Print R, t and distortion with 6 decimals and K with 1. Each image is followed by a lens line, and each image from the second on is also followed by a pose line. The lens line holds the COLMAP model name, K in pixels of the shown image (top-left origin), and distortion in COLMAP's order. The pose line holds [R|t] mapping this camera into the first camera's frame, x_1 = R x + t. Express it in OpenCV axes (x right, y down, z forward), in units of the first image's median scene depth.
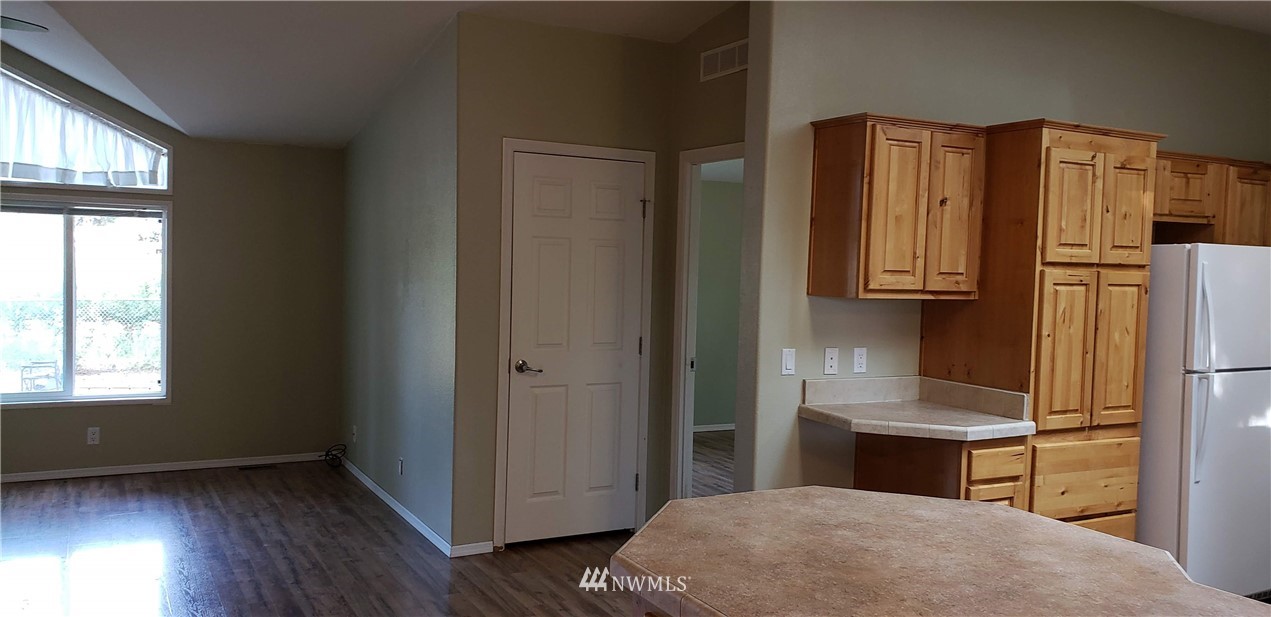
lens RADIAL K [[995.3, 0, 607.1], [0, 995.3, 310.9], [0, 0, 1]] dist [0.053872, -0.078968]
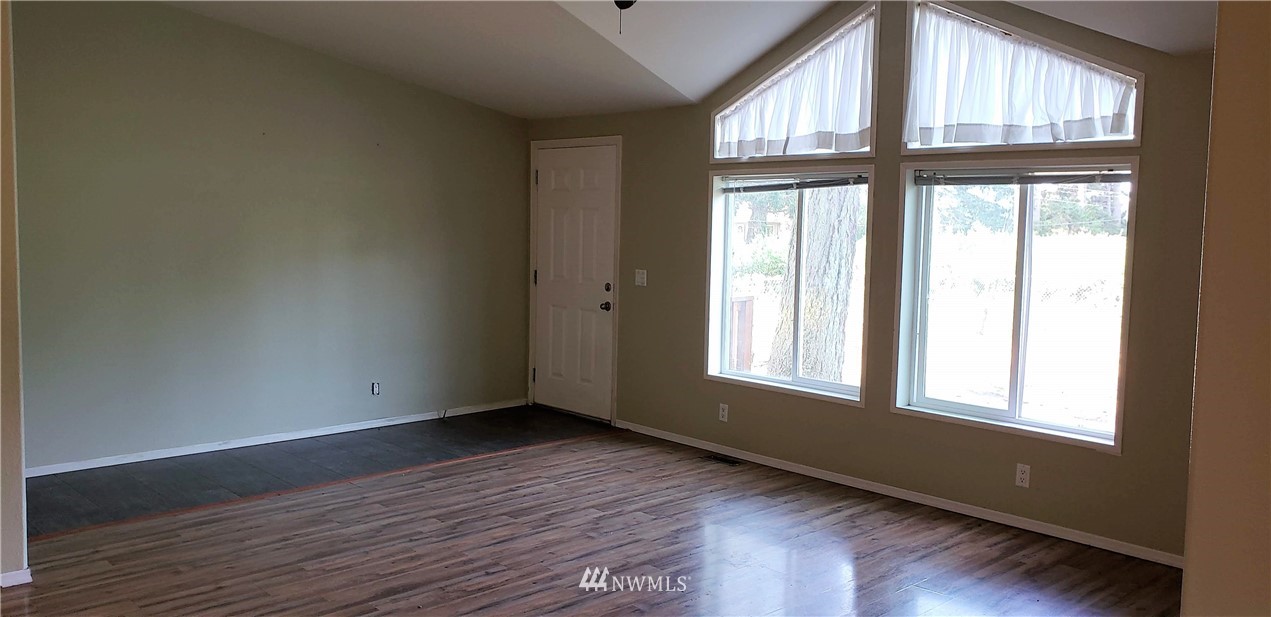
lens RADIAL K [[995.3, 0, 608.3], [0, 995.3, 295.4], [0, 0, 1]] dist [0.053872, -0.078968]
pose [[0.242607, 0.055173, -0.968555, 0.213859], [-0.059464, 0.997350, 0.041918, -0.037859], [0.968301, 0.047425, 0.245245, 0.793059]]
